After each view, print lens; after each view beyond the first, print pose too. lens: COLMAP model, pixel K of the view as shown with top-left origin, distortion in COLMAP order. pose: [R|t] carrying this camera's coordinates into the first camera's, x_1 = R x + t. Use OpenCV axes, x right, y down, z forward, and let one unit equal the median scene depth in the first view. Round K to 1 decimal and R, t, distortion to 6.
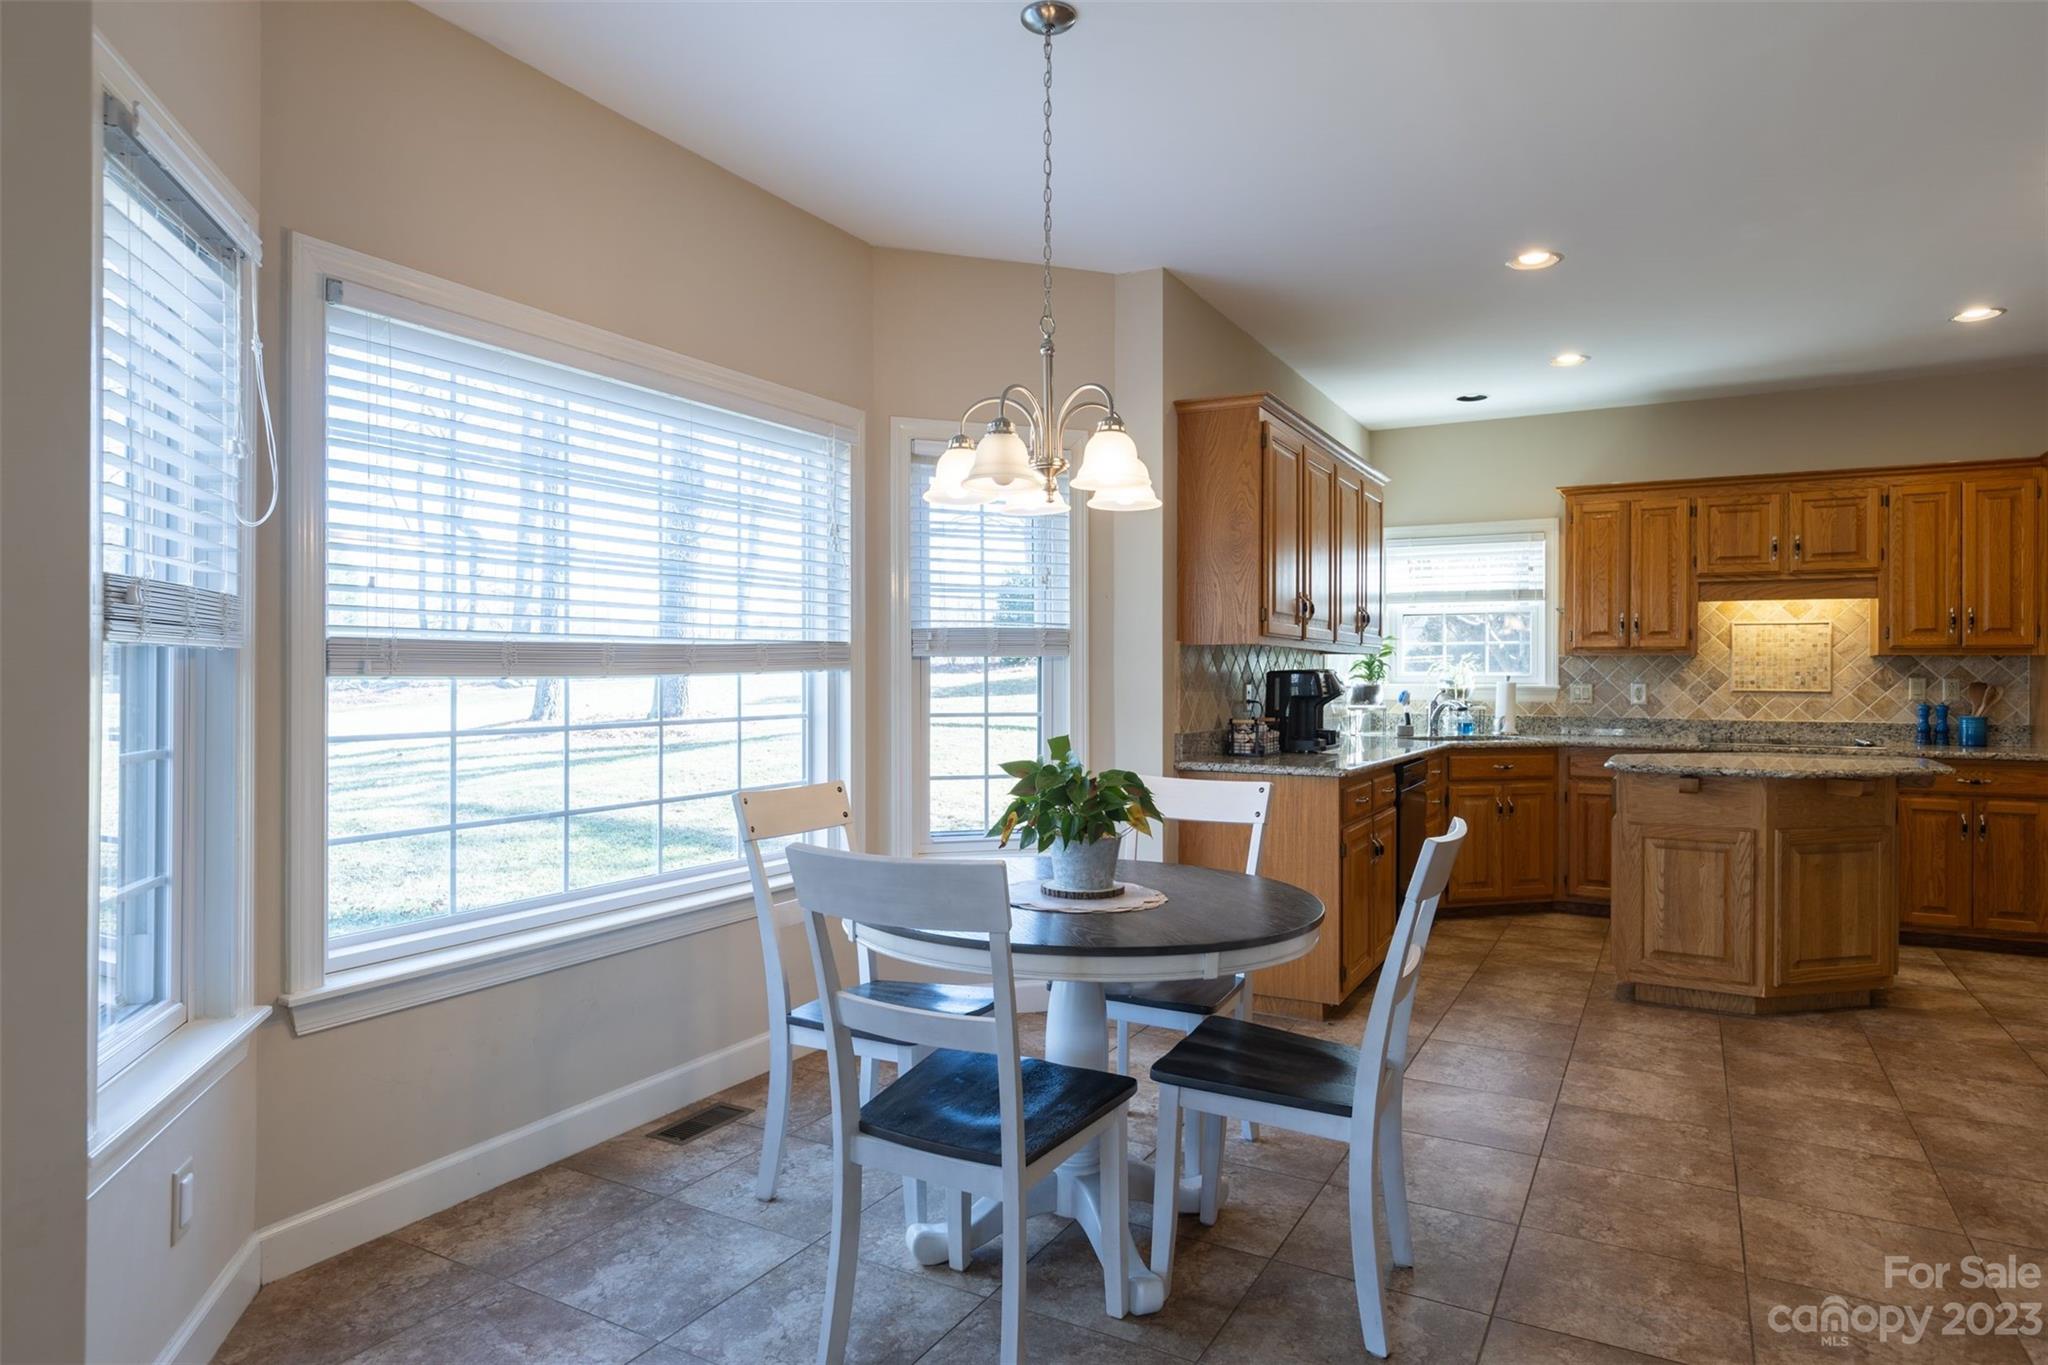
lens RADIAL K [[1188.8, 0, 1028.6], [0, 1188.8, 673.7], [0, 0, 1]] dist [0.007846, -0.005363]
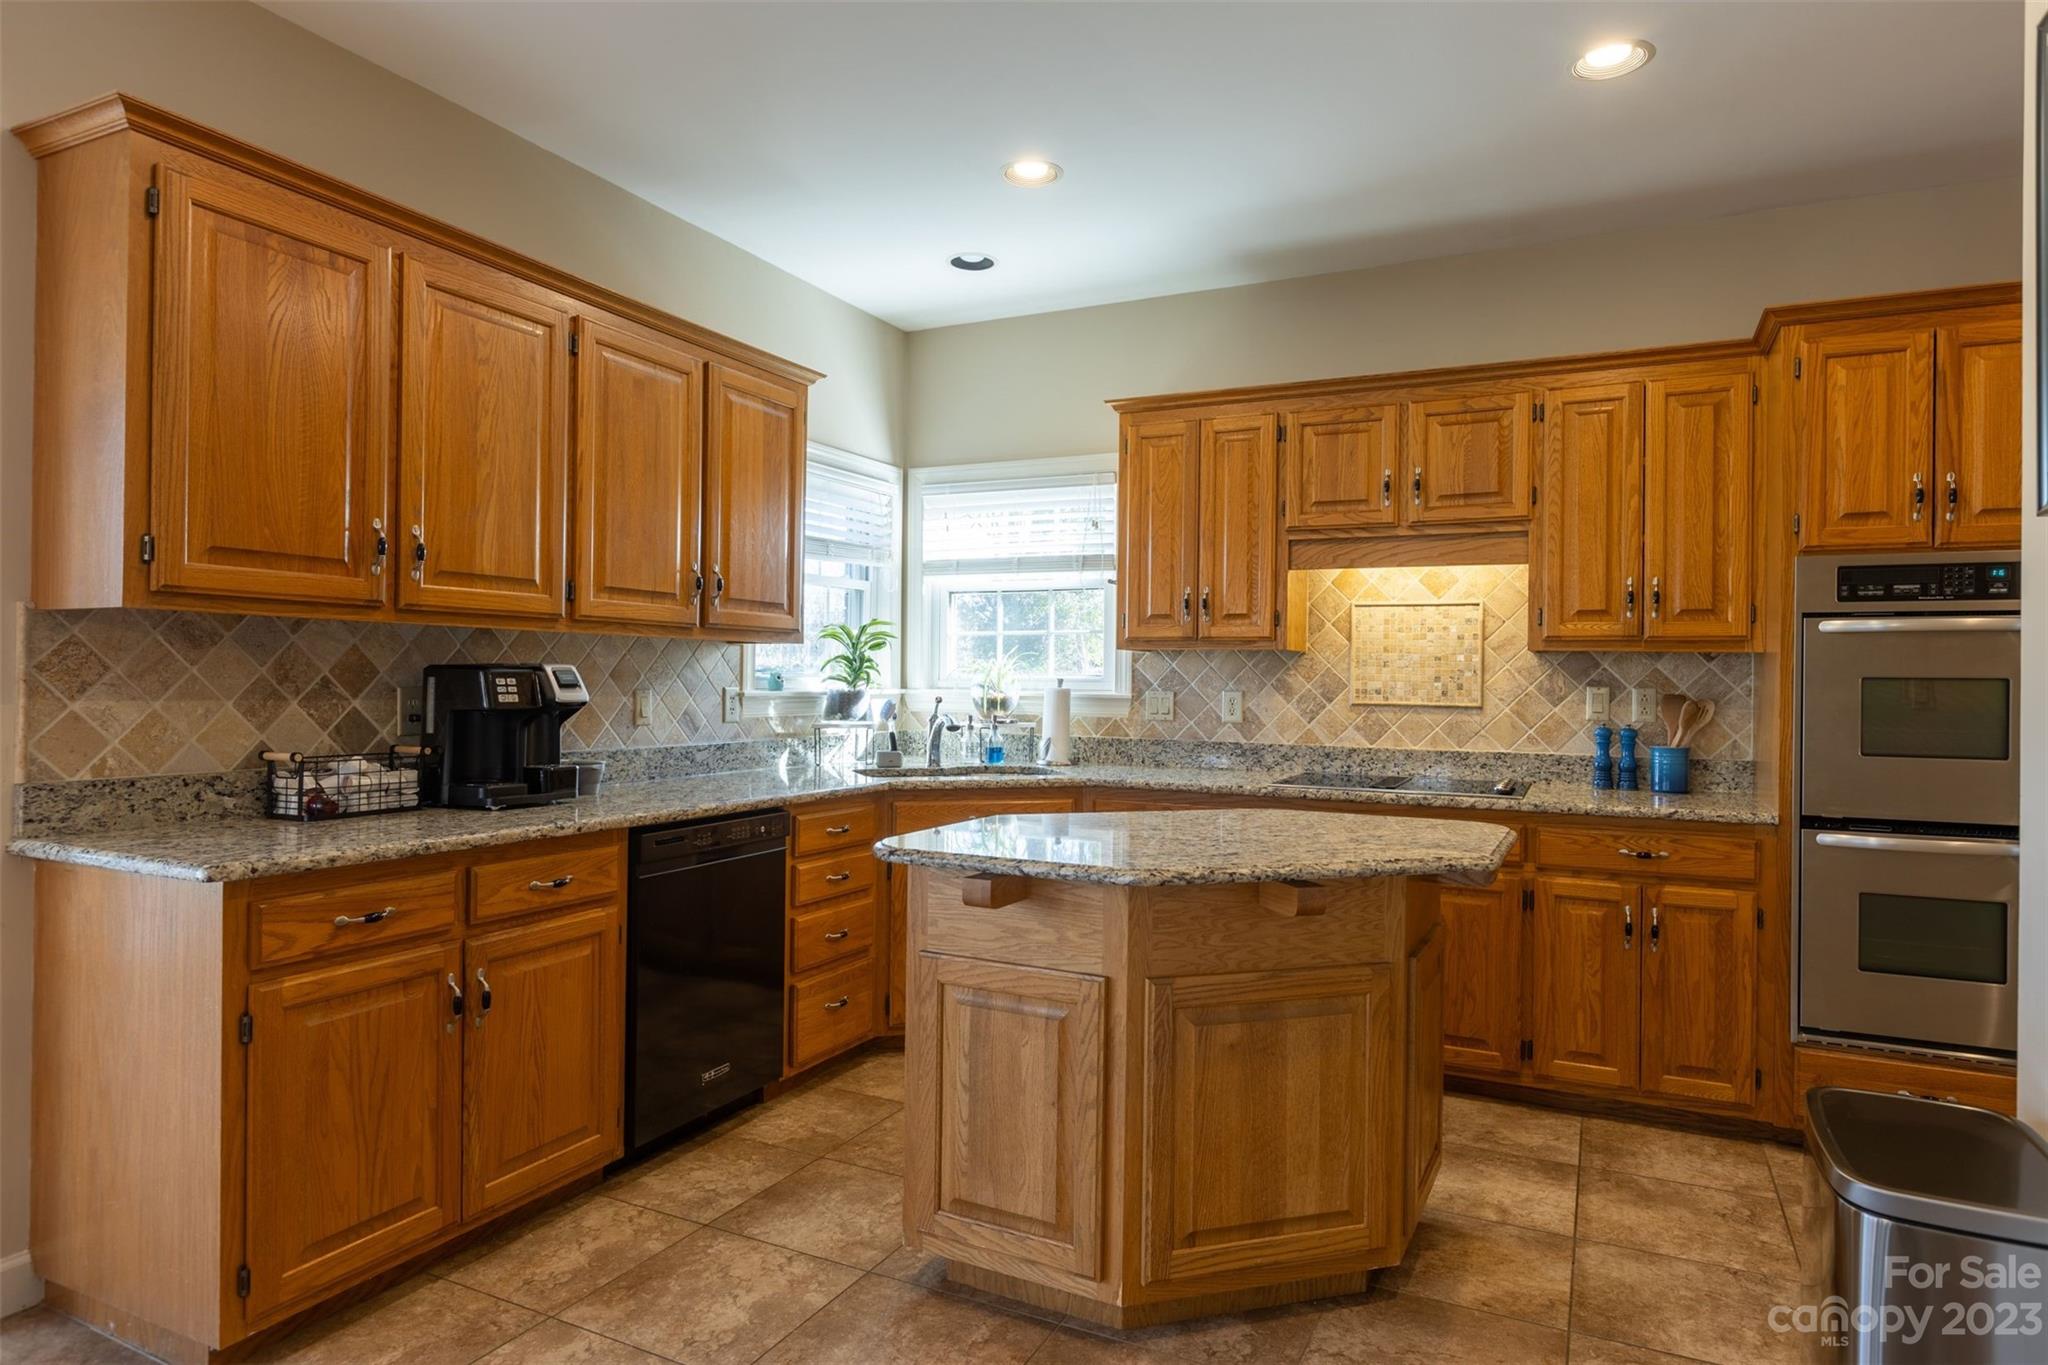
lens RADIAL K [[1188.8, 0, 1014.0], [0, 1188.8, 674.1], [0, 0, 1]] dist [0.007846, -0.005363]
pose [[0.999176, 0.008491, 0.039684, 0.402864], [-0.008393, 0.999961, -0.002655, 0.000972], [-0.039705, 0.002320, 0.999209, 0.359430]]
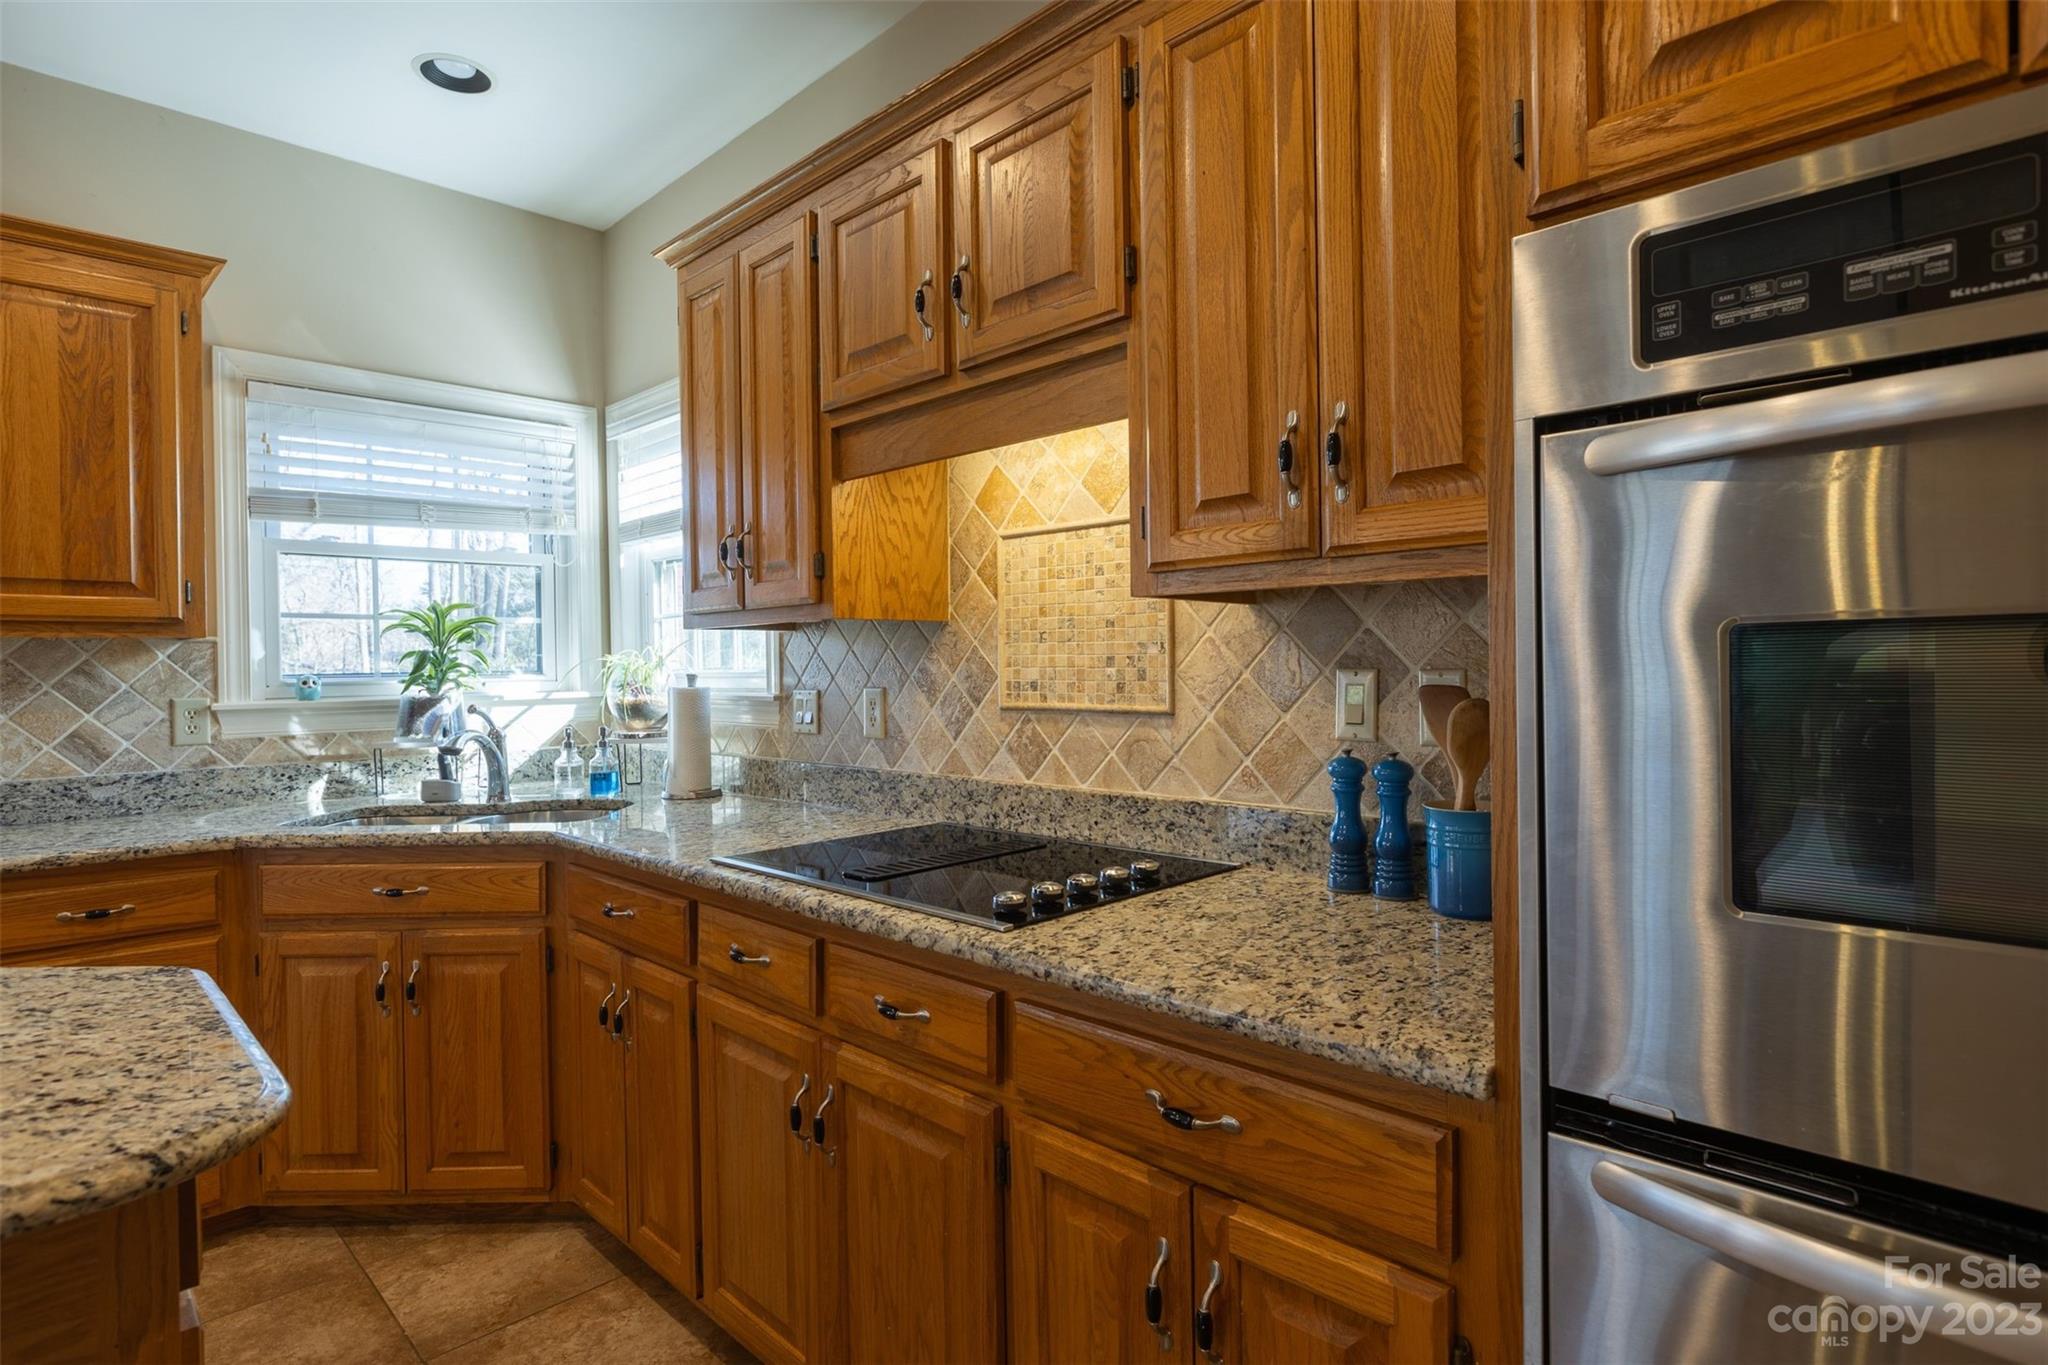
lens RADIAL K [[1057.4, 0, 1009.8], [0, 1057.4, 673.8], [0, 0, 1]] dist [0.004271, -0.003743]
pose [[0.956911, -0.016553, -0.289910, 0.752330], [0.018912, 0.999807, 0.005339, 0.001618], [0.289766, -0.010592, 0.957039, 0.723021]]
